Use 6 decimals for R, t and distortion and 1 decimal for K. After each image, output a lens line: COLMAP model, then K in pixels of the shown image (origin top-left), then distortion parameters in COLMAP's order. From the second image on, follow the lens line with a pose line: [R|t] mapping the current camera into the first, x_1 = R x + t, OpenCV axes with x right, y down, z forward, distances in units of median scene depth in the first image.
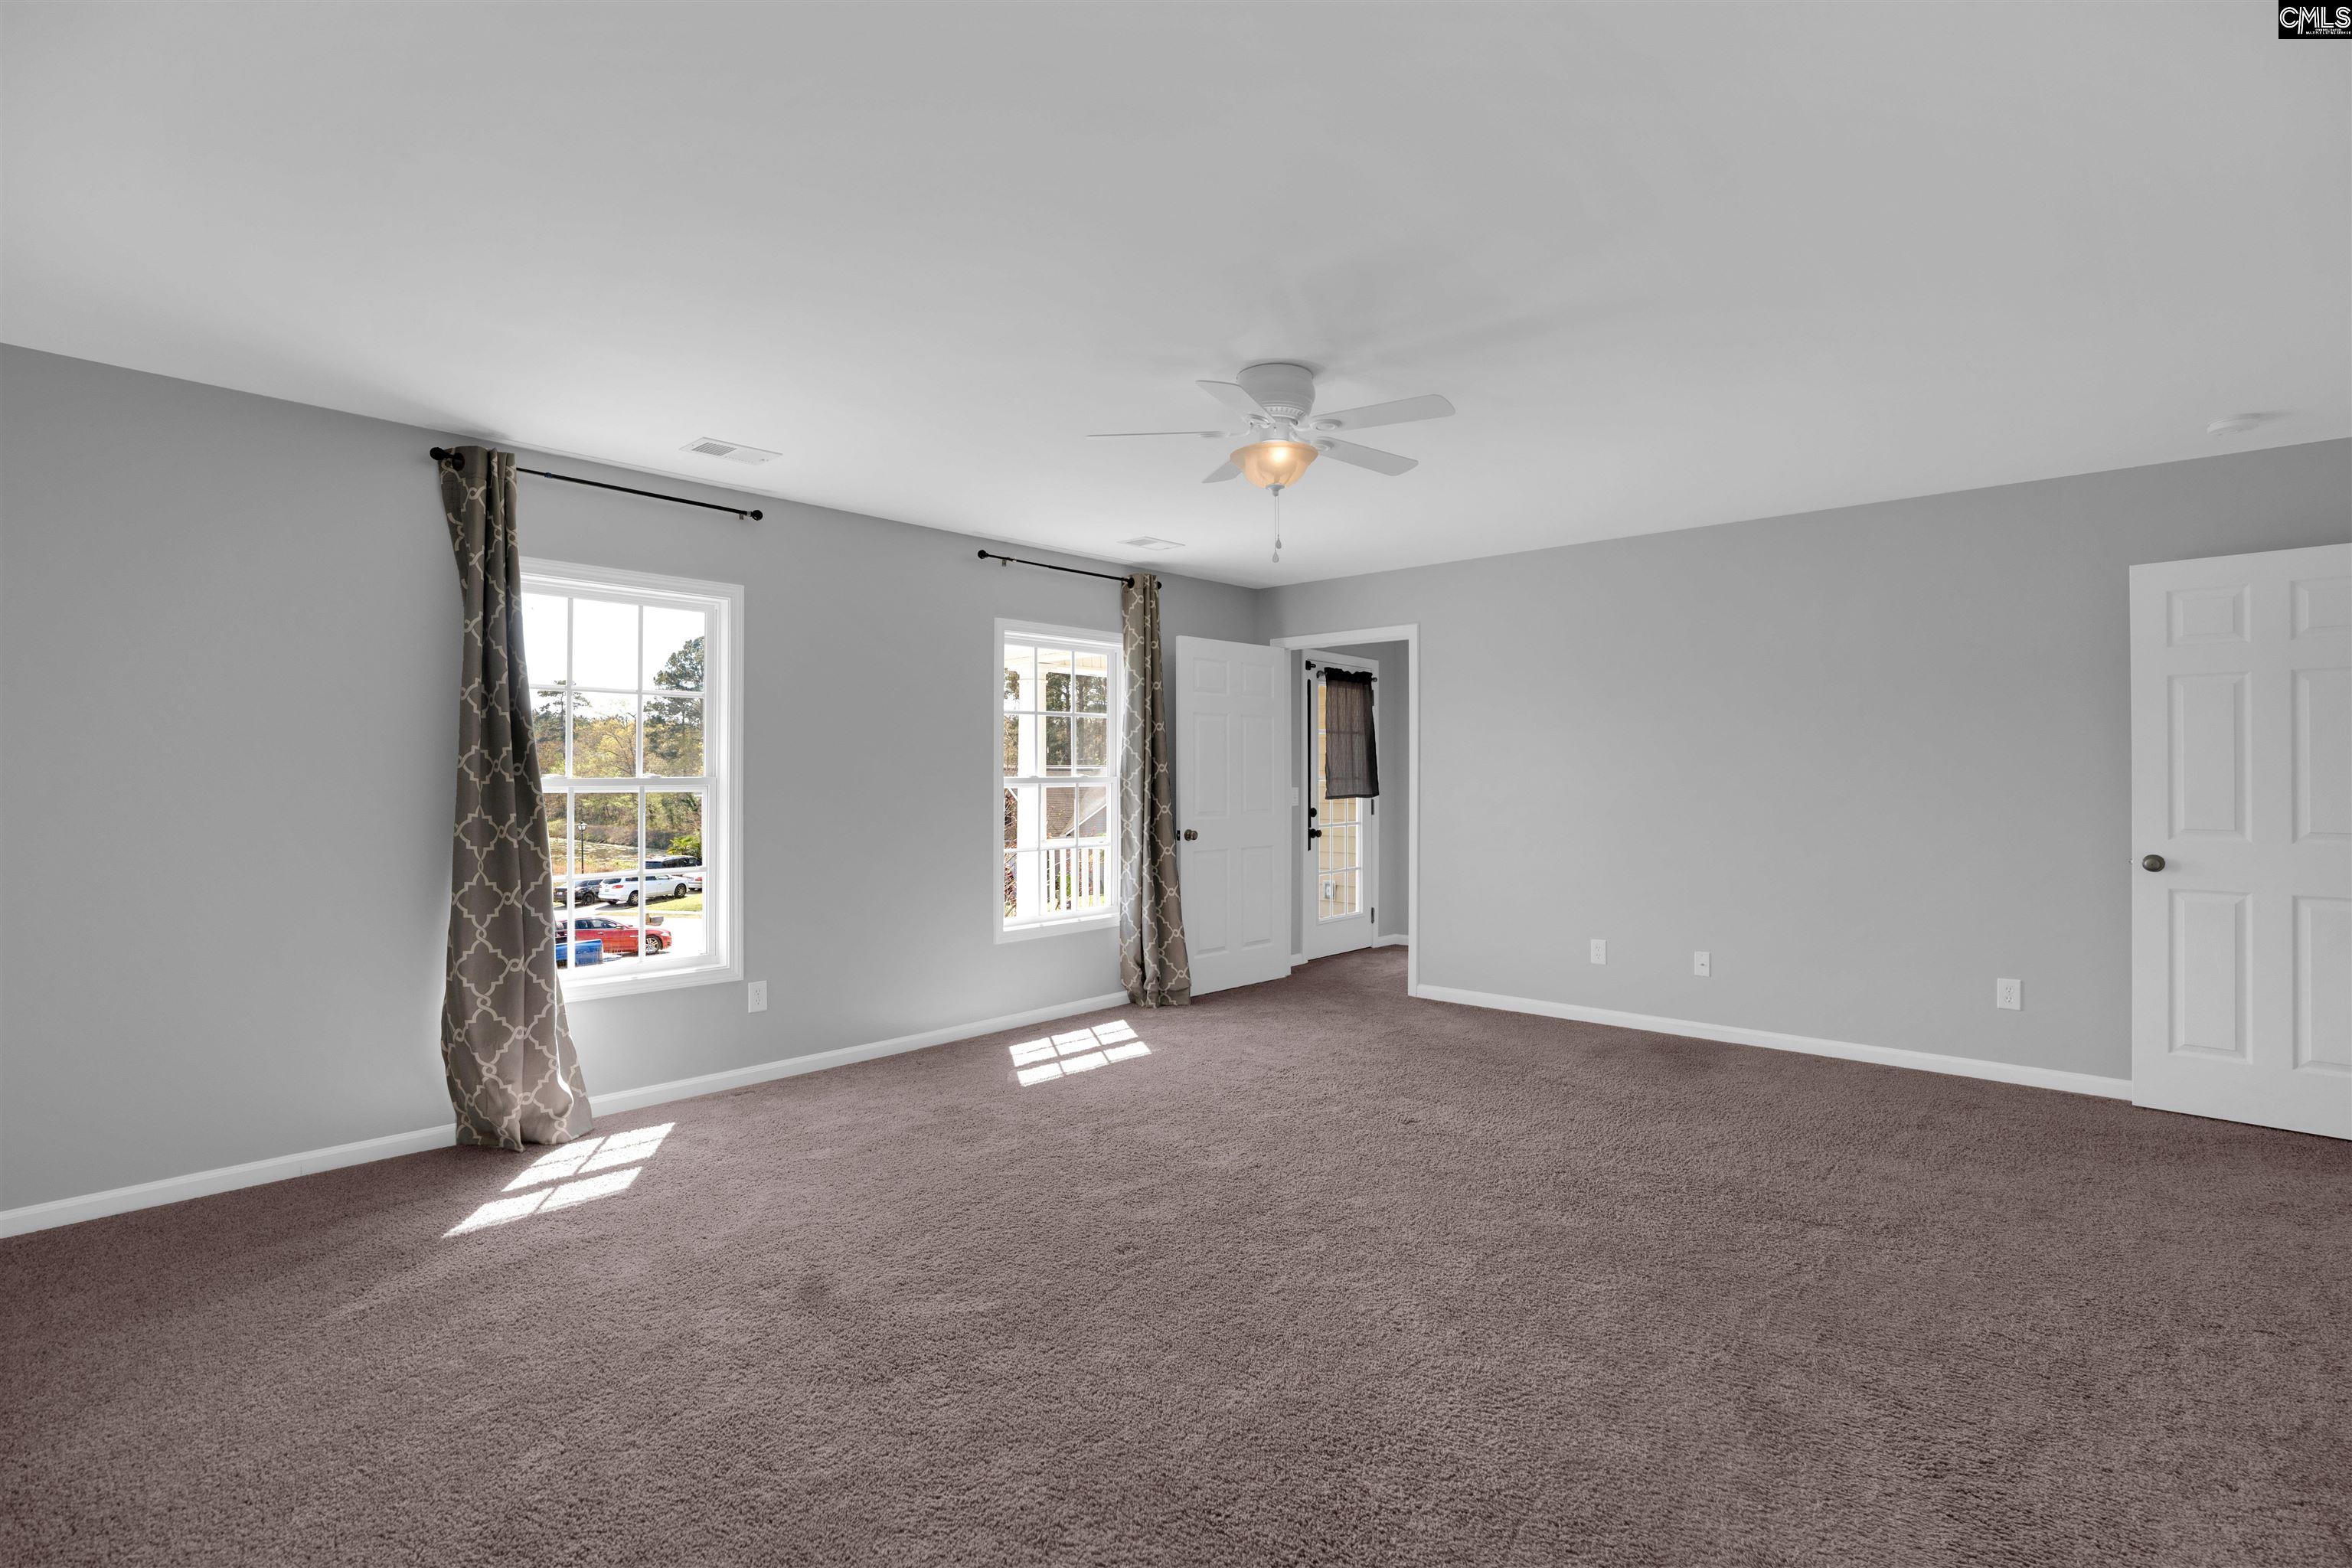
lens RADIAL K [[1090.0, 0, 1172.9], [0, 1090.0, 771.9], [0, 0, 1]] dist [-0.057635, 0.017396]
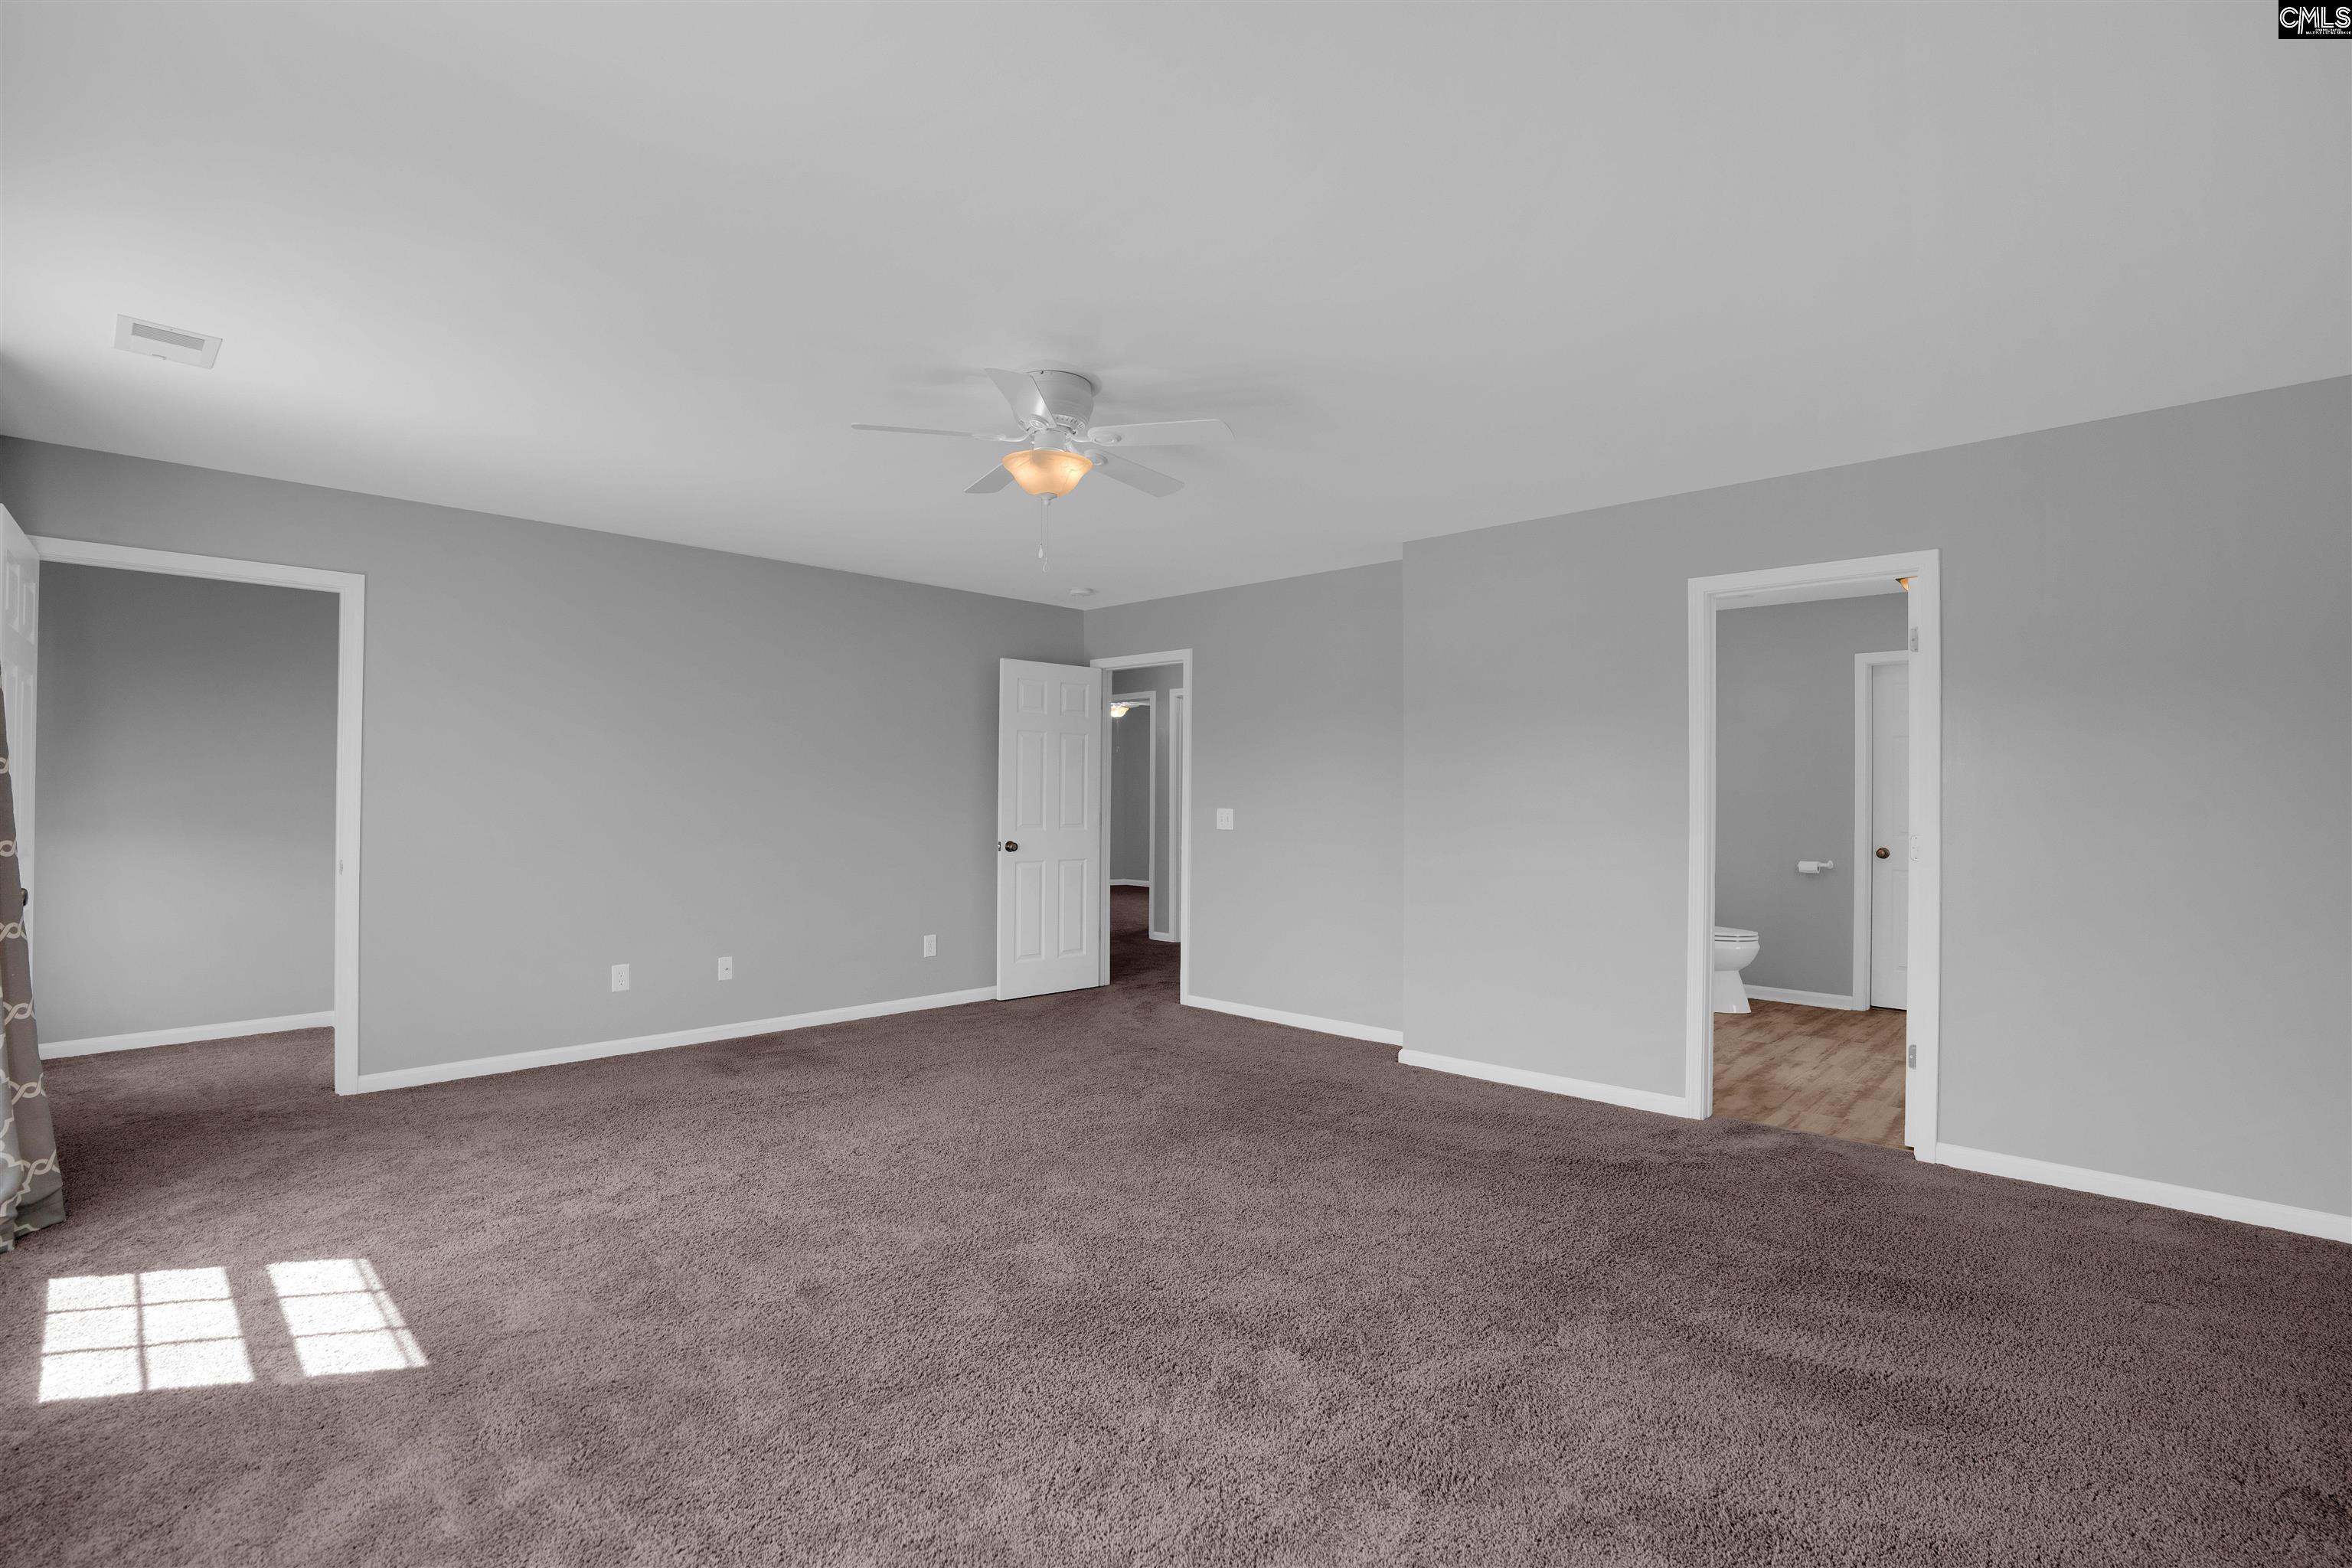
lens RADIAL K [[1090.0, 0, 1172.9], [0, 1090.0, 771.9], [0, 0, 1]] dist [-0.057635, 0.017396]
pose [[0.041804, 0.024983, 0.998813, -0.498784], [-0.011669, 0.999631, -0.024515, 0.008700], [-0.999058, -0.010630, 0.042080, 0.488120]]
